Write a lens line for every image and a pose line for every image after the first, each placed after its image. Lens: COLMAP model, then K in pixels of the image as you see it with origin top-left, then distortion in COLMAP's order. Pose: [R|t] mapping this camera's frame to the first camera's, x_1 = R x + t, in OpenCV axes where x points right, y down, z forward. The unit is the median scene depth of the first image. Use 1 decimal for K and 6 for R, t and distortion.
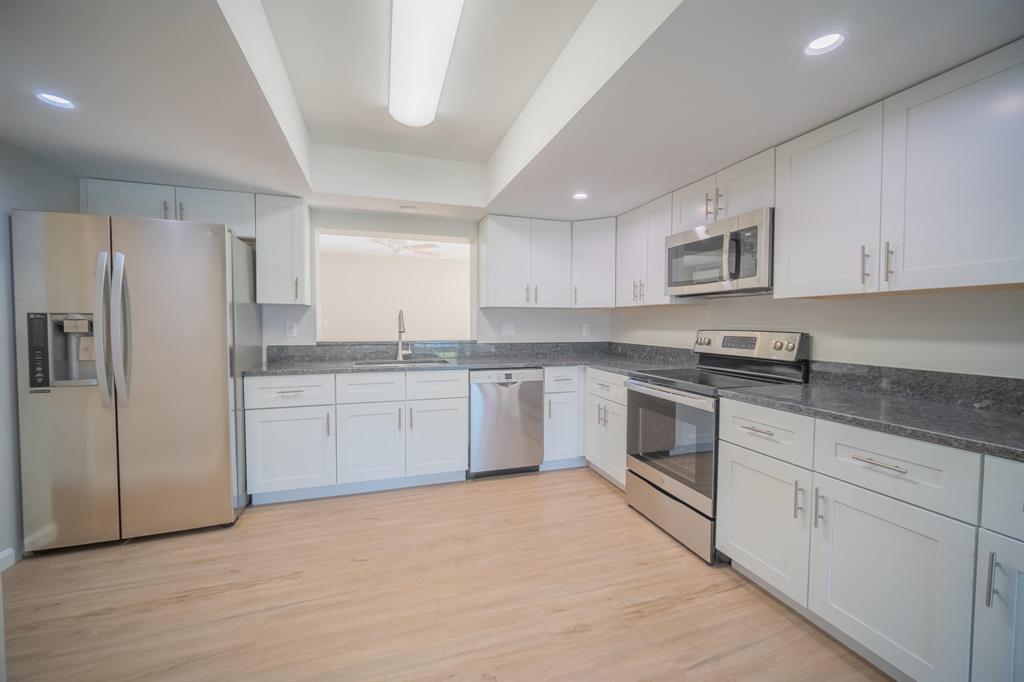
lens RADIAL K [[405.7, 0, 515.6], [0, 405.7, 335.9], [0, 0, 1]] dist [0.000596, 0.000042]
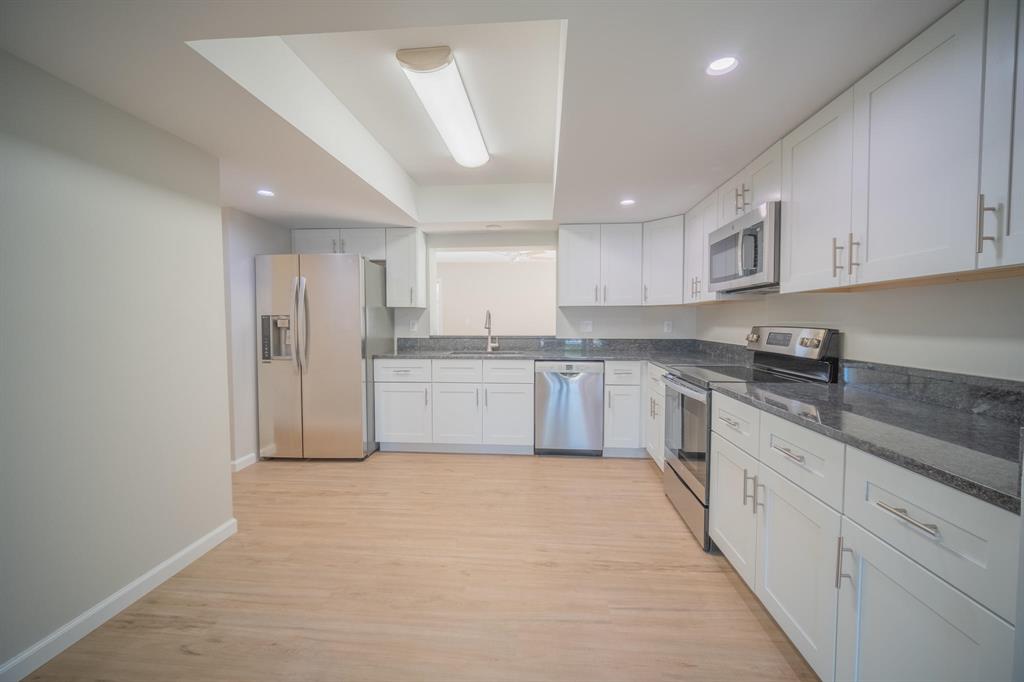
lens RADIAL K [[404.2, 0, 515.0], [0, 404.2, 335.8], [0, 0, 1]] dist [0.011400, -0.000056]
pose [[0.922913, 0.010024, -0.384879, 0.325649], [-0.008799, 0.999949, 0.004945, 0.008126], [0.384909, -0.001177, 0.922954, -0.117266]]
